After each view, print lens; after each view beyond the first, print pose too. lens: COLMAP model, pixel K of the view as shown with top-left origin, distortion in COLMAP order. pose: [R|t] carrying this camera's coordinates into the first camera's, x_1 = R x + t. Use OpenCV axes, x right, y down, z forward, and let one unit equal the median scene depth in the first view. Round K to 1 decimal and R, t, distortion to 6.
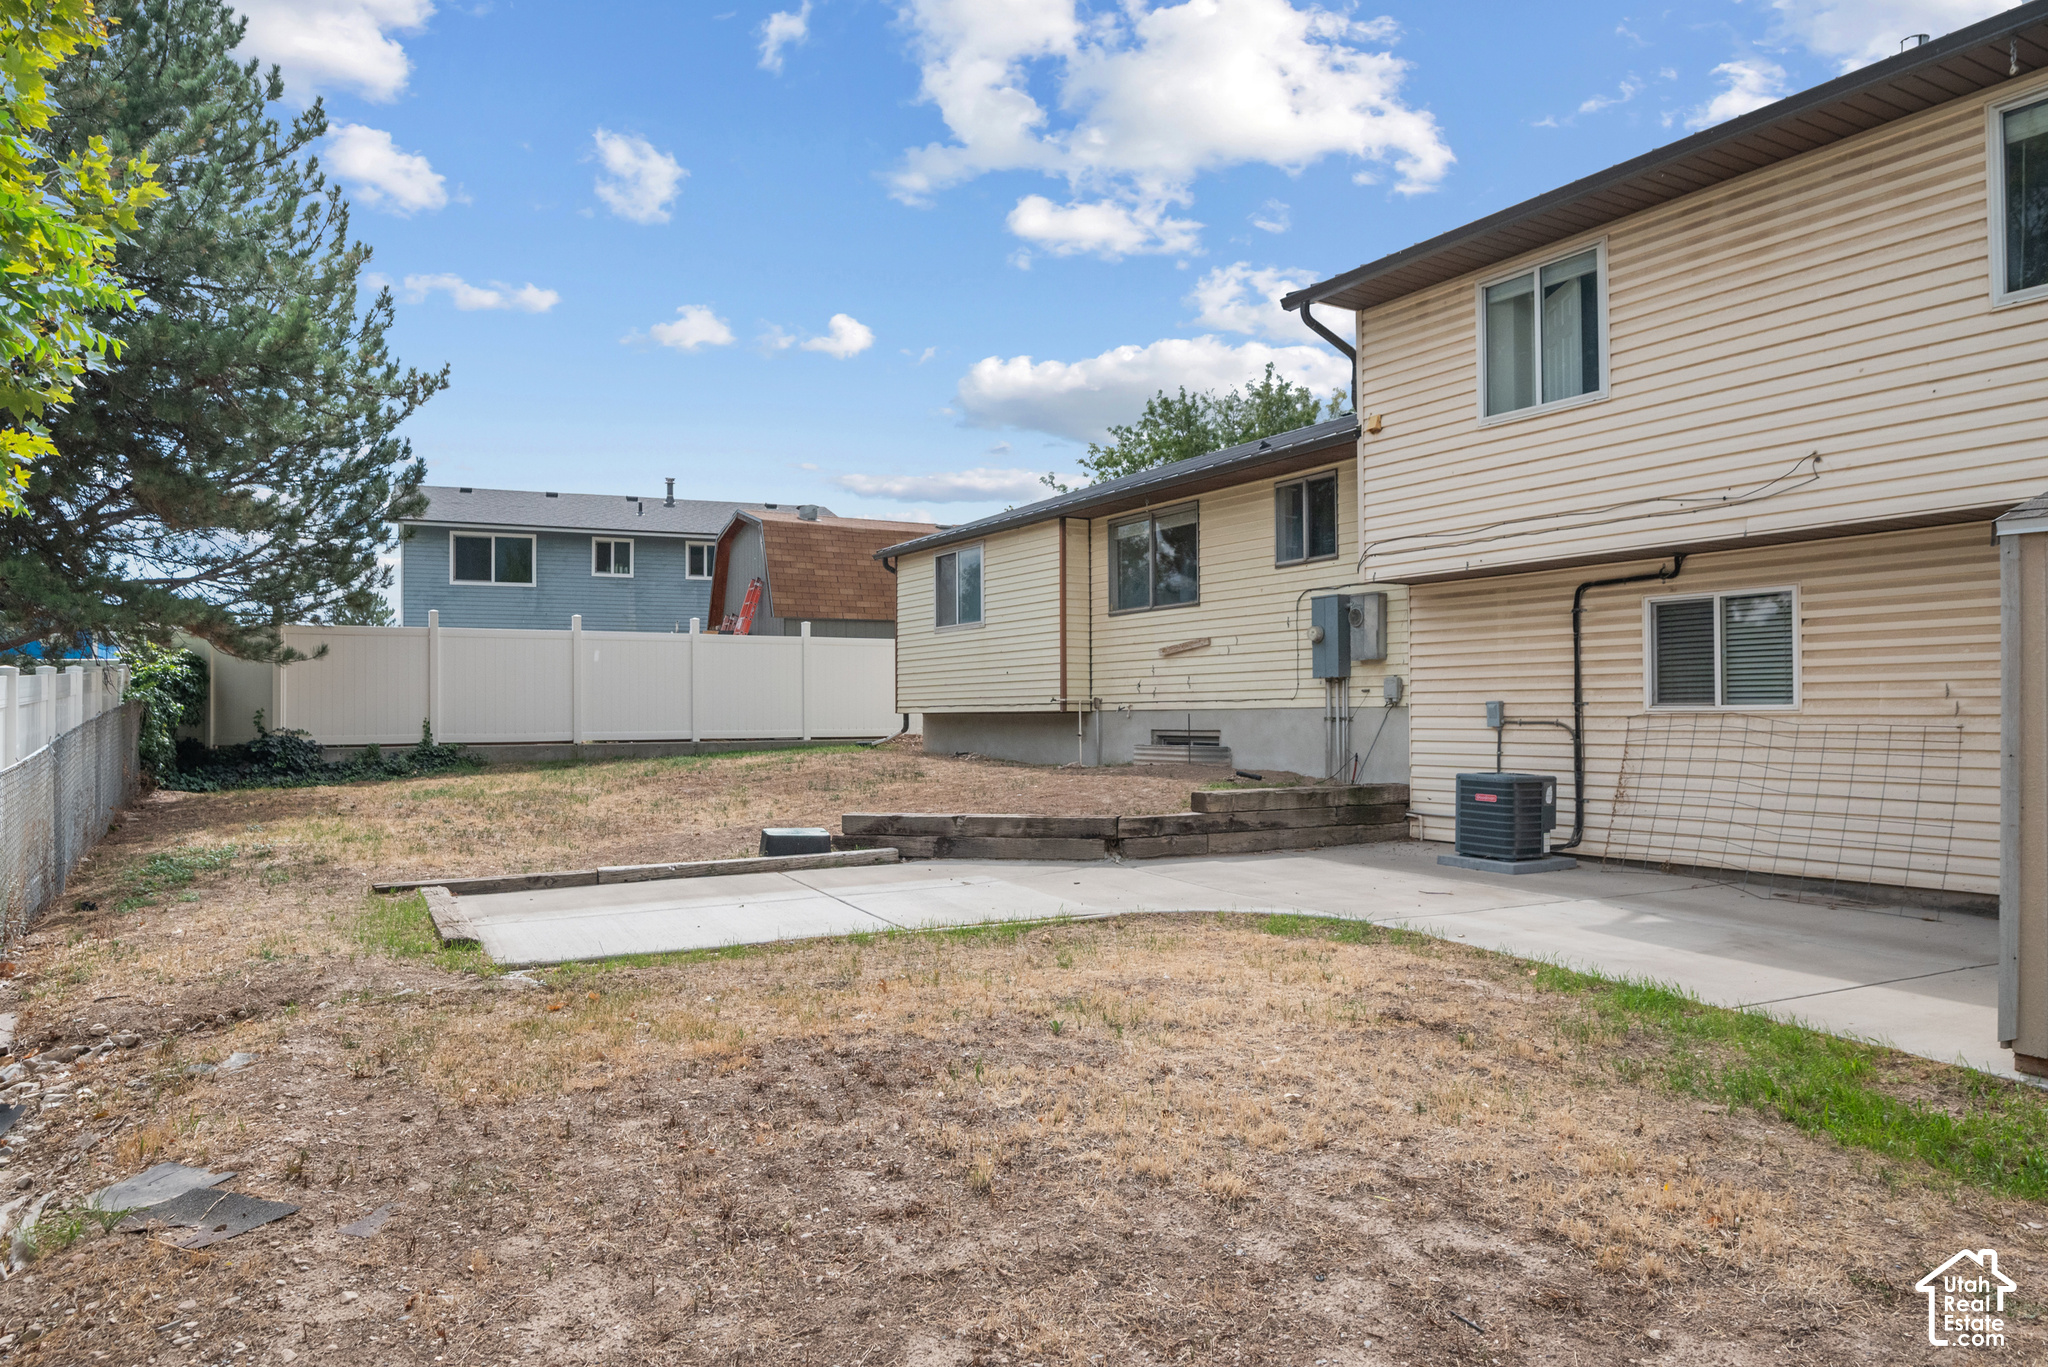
lens RADIAL K [[1363.7, 0, 1021.7], [0, 1363.7, 712.3], [0, 0, 1]] dist [-0.039038, -0.000085]
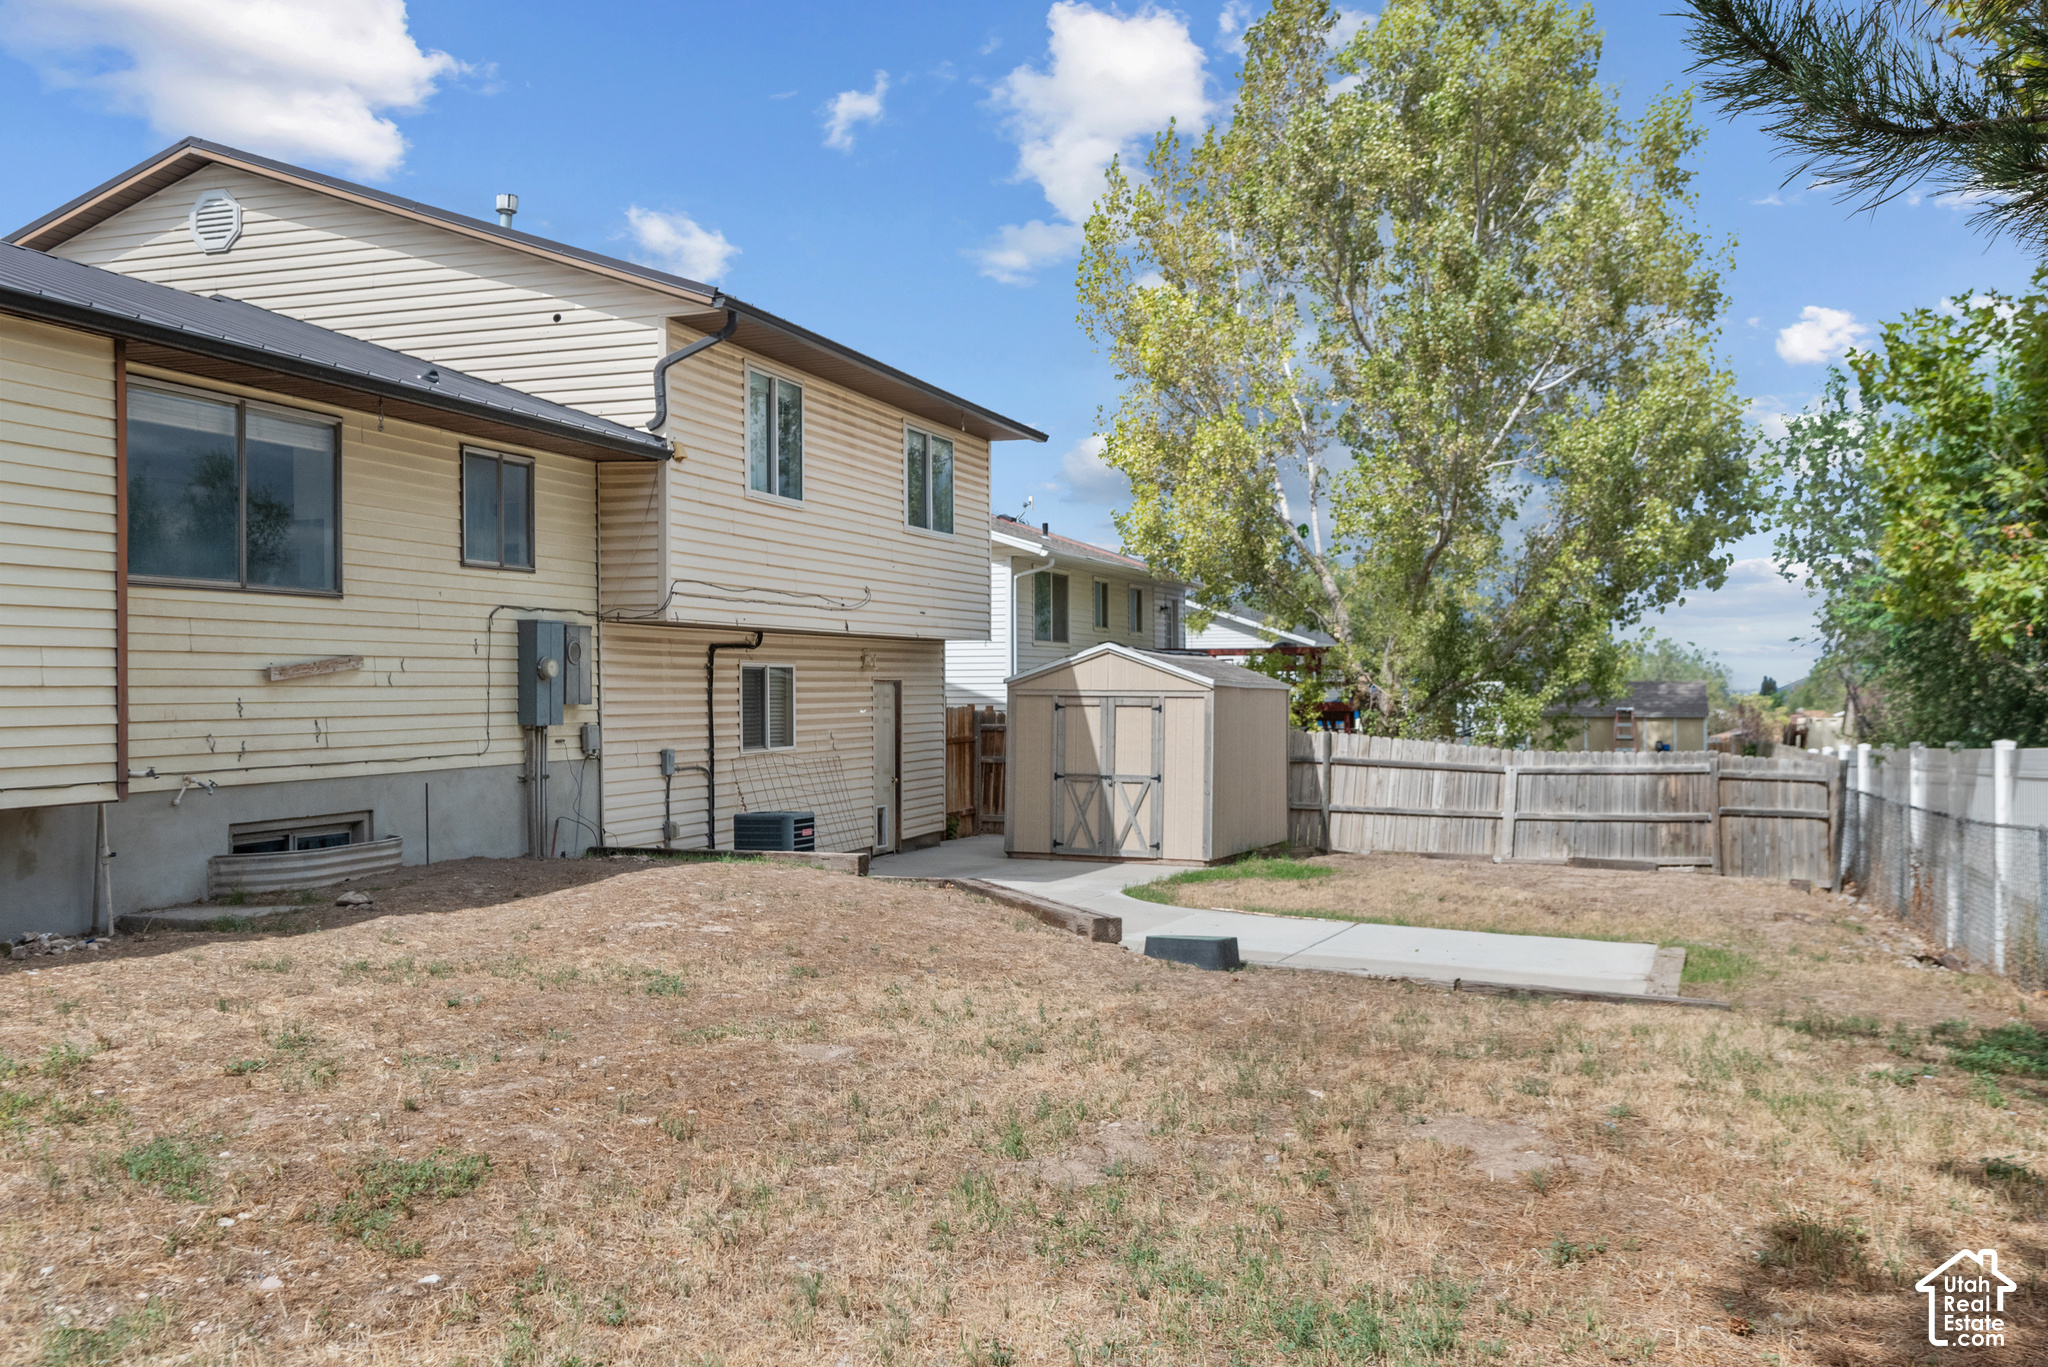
lens RADIAL K [[1736.7, 0, 1024.0], [0, 1736.7, 683.5], [0, 0, 1]] dist [-0.009187, -0.005475]
pose [[-0.660141, 0.007703, 0.751103, -0.856199], [0.002674, 0.999965, -0.007904, -0.049608], [-0.751137, -0.003209, -0.660138, 1.762830]]
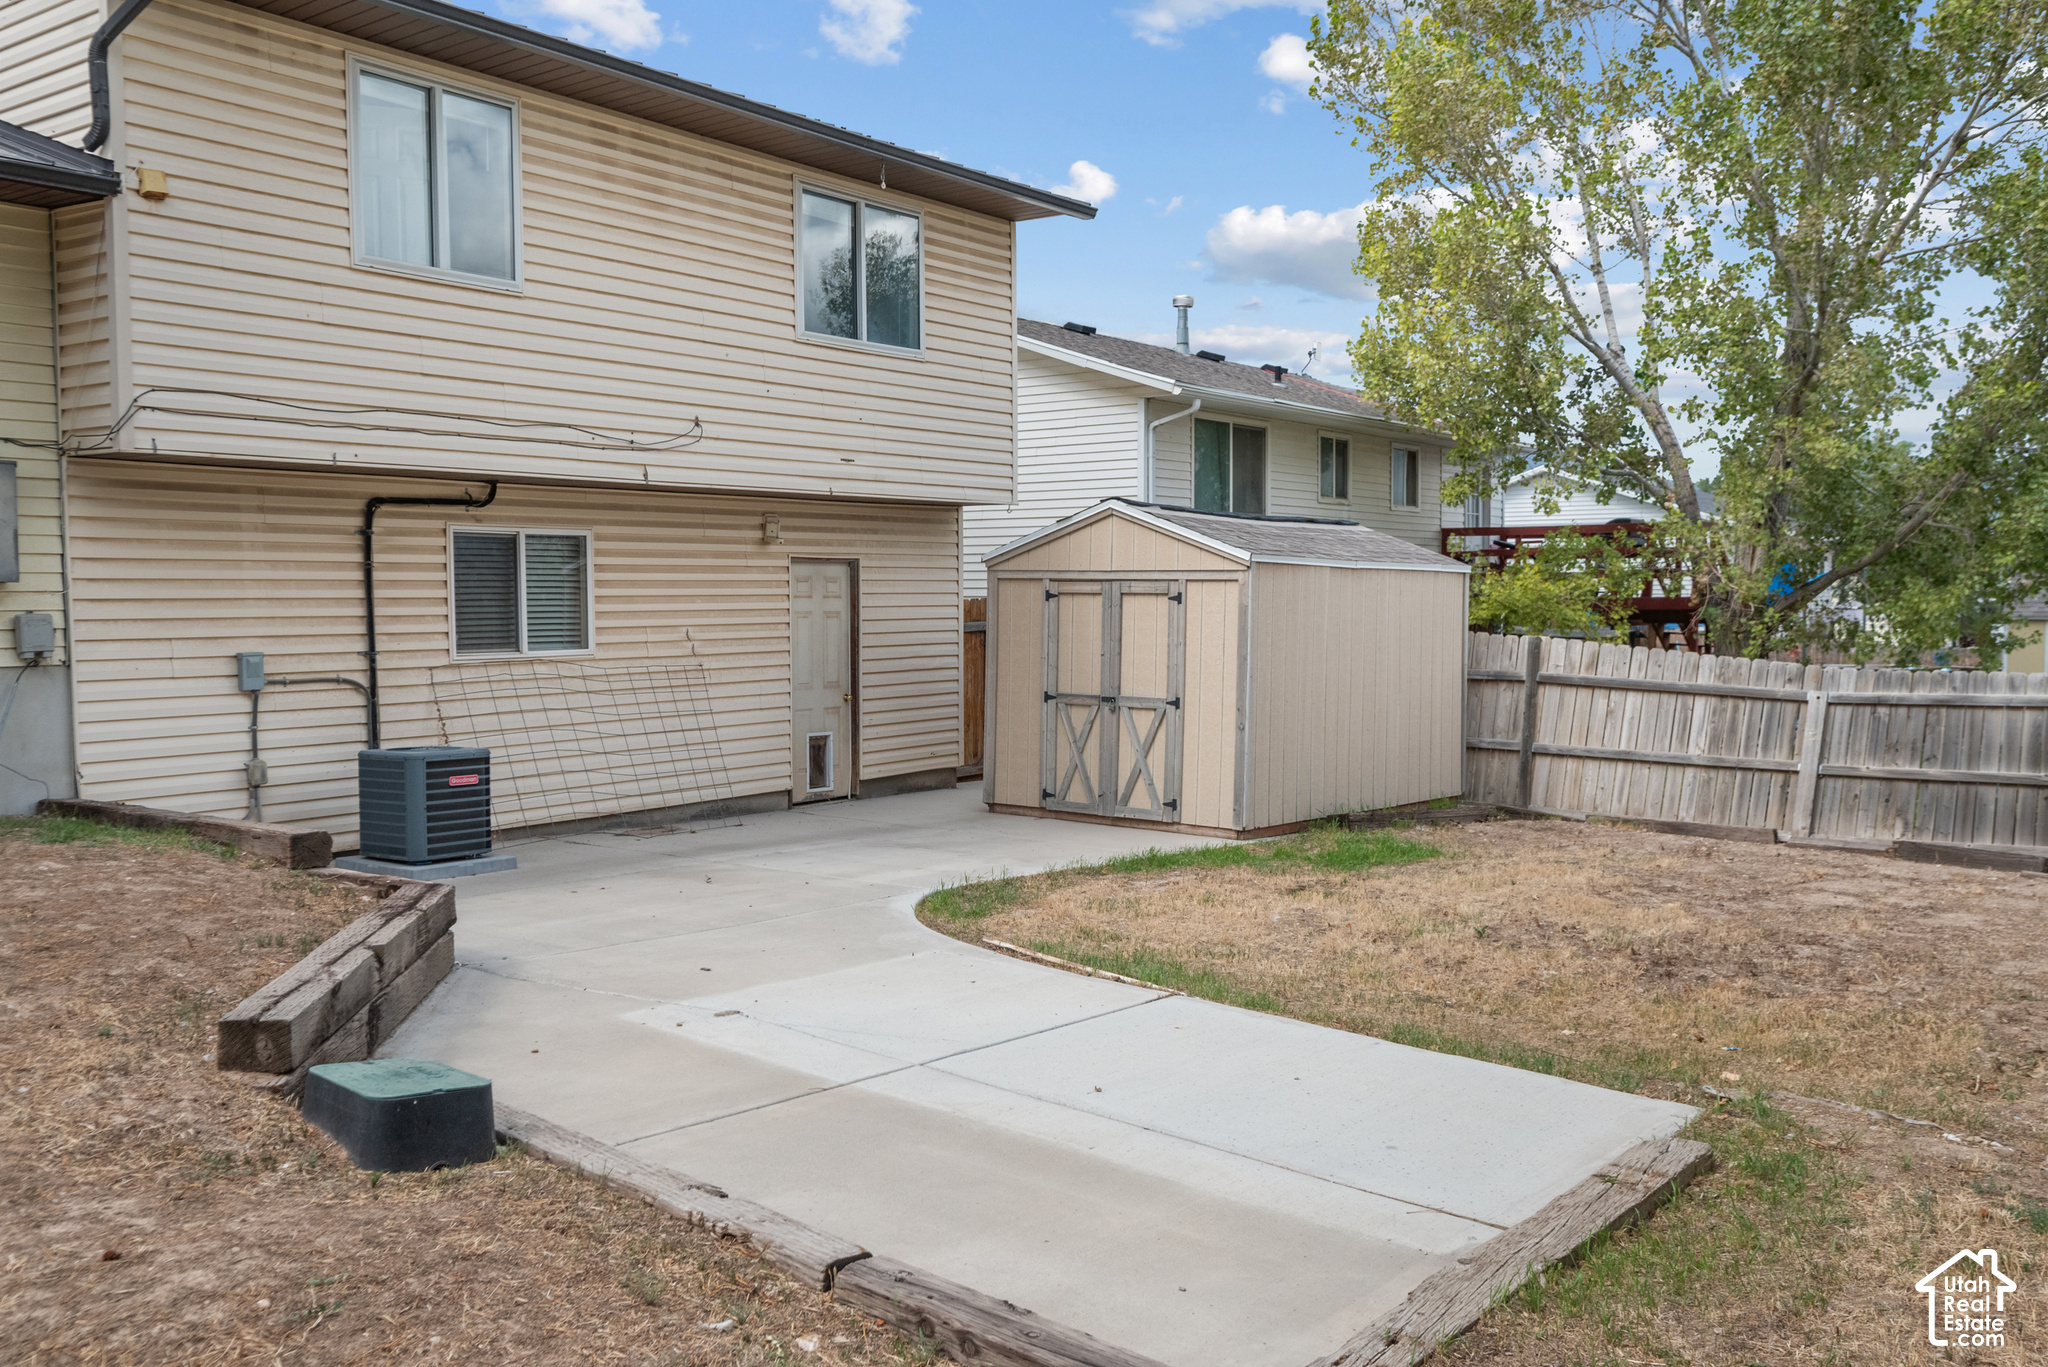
lens RADIAL K [[1736.7, 0, 1024.0], [0, 1736.7, 683.5], [0, 0, 1]] dist [-0.009187, -0.005475]
pose [[-0.409426, -0.042484, 0.911354, -0.642632], [0.001065, 0.998892, 0.047044, -0.035120], [-0.912343, 0.020232, -0.408927, 1.063929]]
